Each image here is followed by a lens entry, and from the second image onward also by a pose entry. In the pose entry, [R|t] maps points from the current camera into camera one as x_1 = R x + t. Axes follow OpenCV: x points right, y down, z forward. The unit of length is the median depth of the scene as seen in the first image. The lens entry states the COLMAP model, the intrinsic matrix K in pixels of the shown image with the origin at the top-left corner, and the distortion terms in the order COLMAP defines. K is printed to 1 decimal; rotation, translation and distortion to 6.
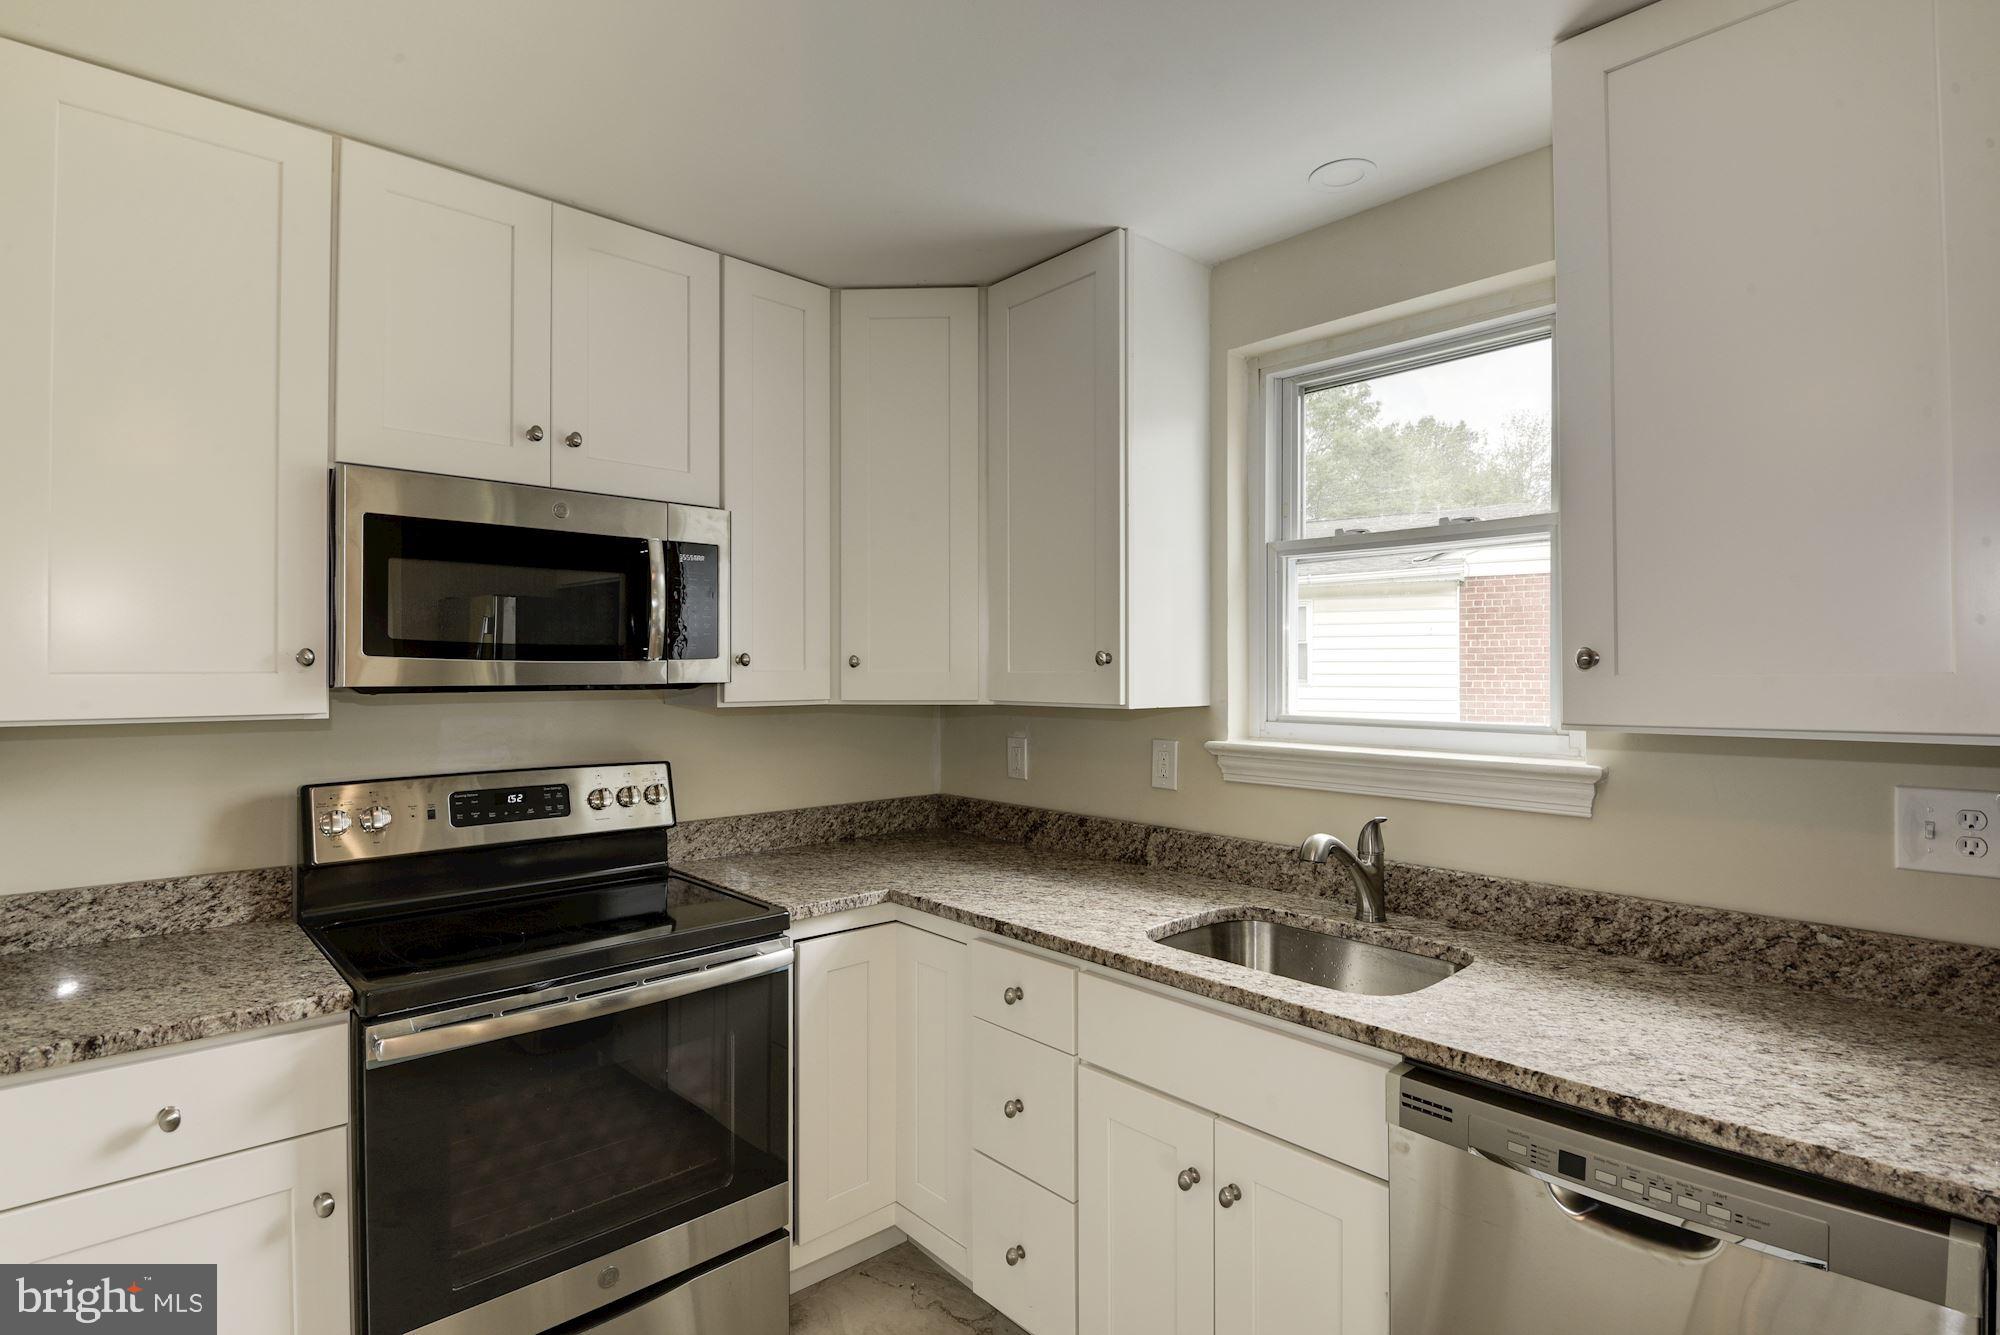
lens RADIAL K [[971.9, 0, 991.3], [0, 971.9, 654.5], [0, 0, 1]] dist [-0.008663, -0.010991]
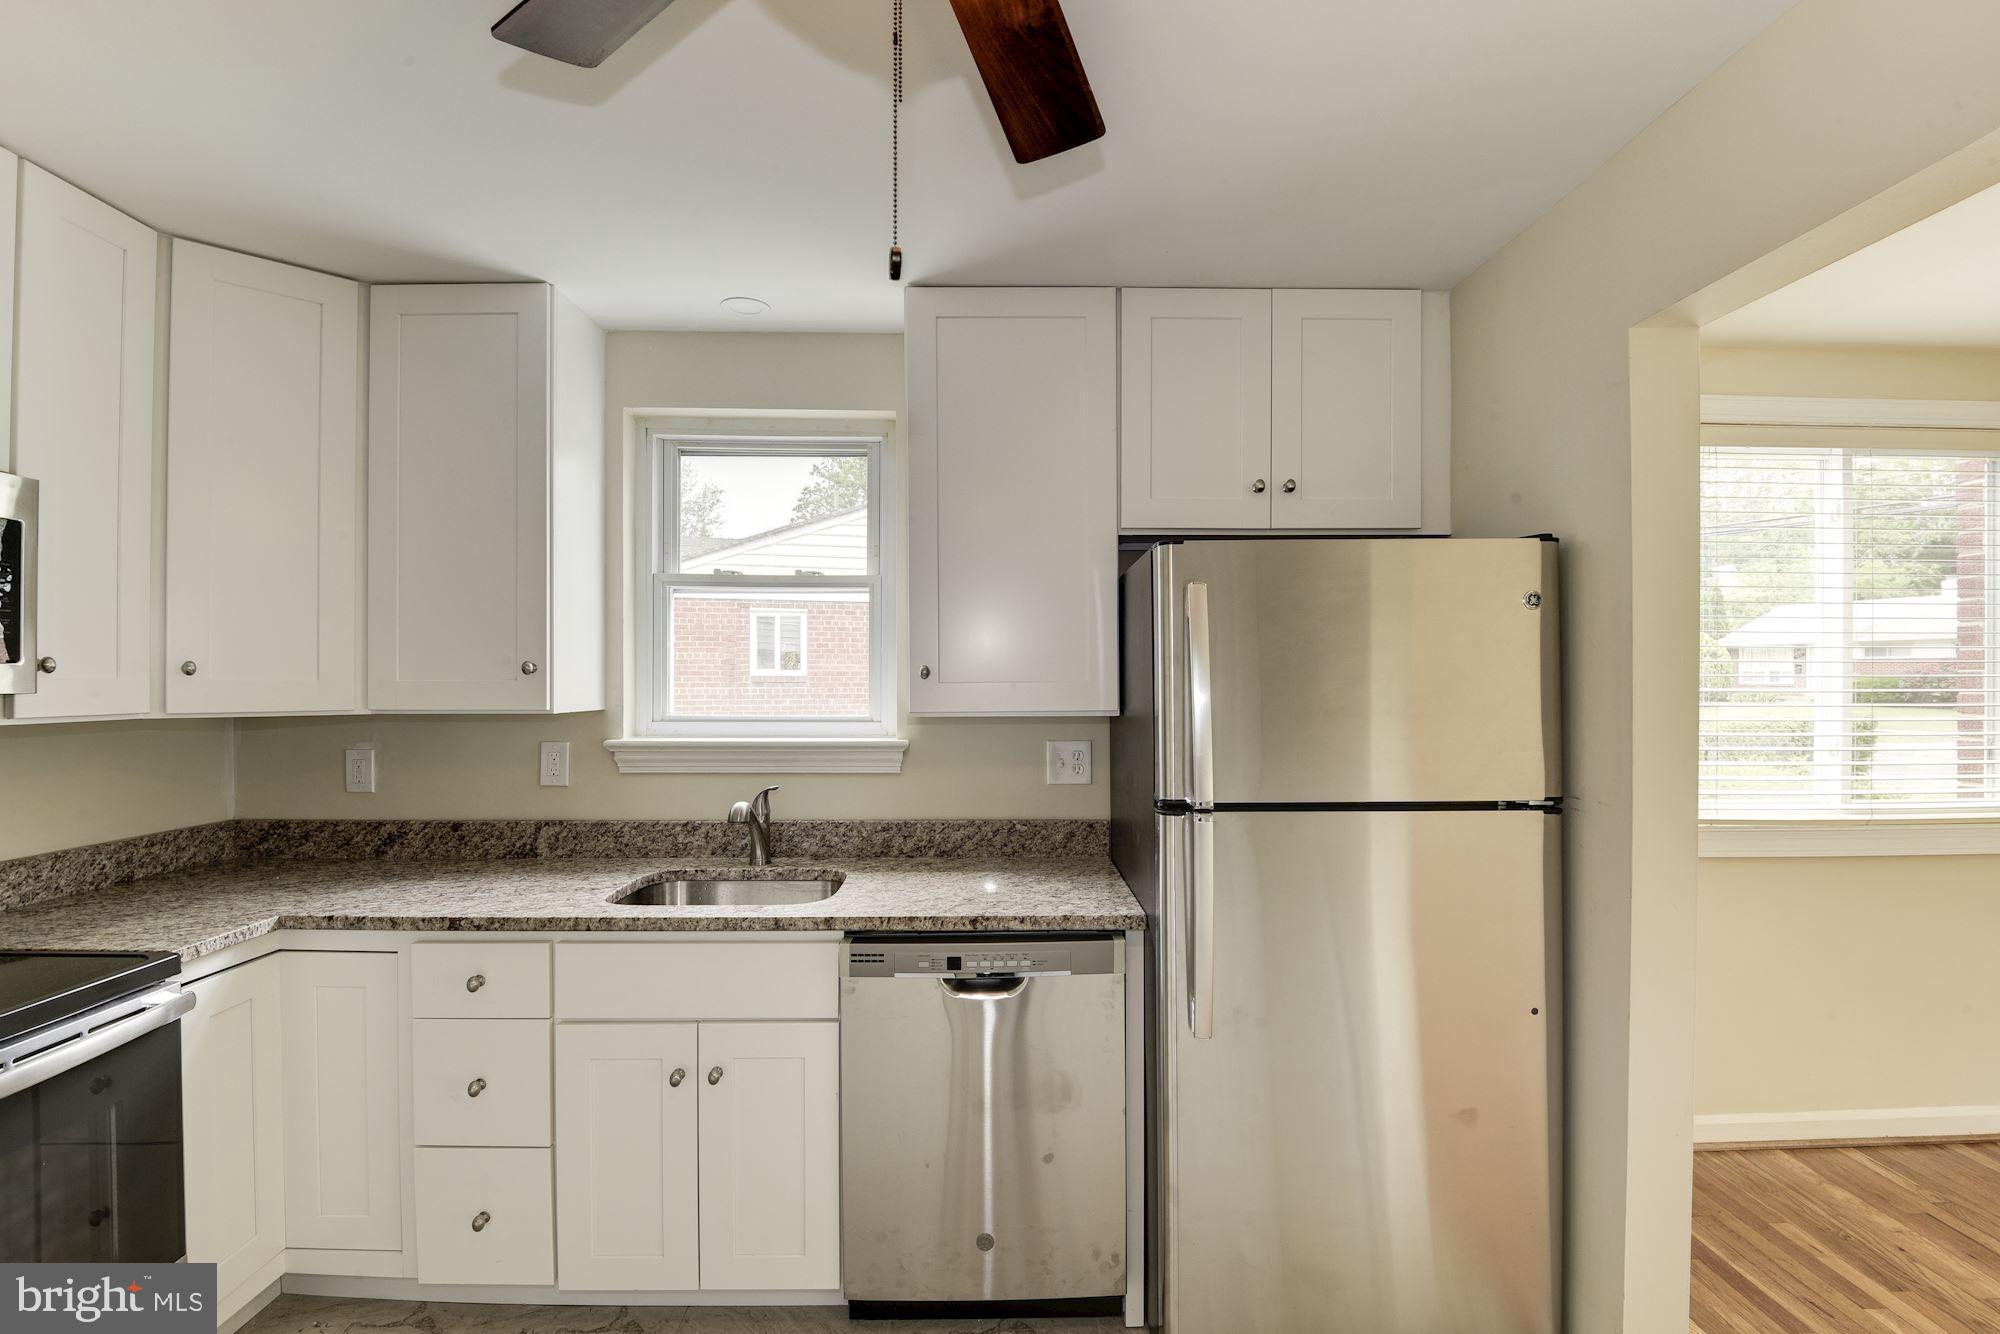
lens RADIAL K [[911.0, 0, 997.3], [0, 911.0, 657.6], [0, 0, 1]] dist [-0.025326, -0.007005]
pose [[0.663852, 0.017806, 0.747652, -0.321686], [-0.012022, 0.999841, -0.013138, -0.001460], [-0.747768, -0.000267, 0.663960, -0.082980]]
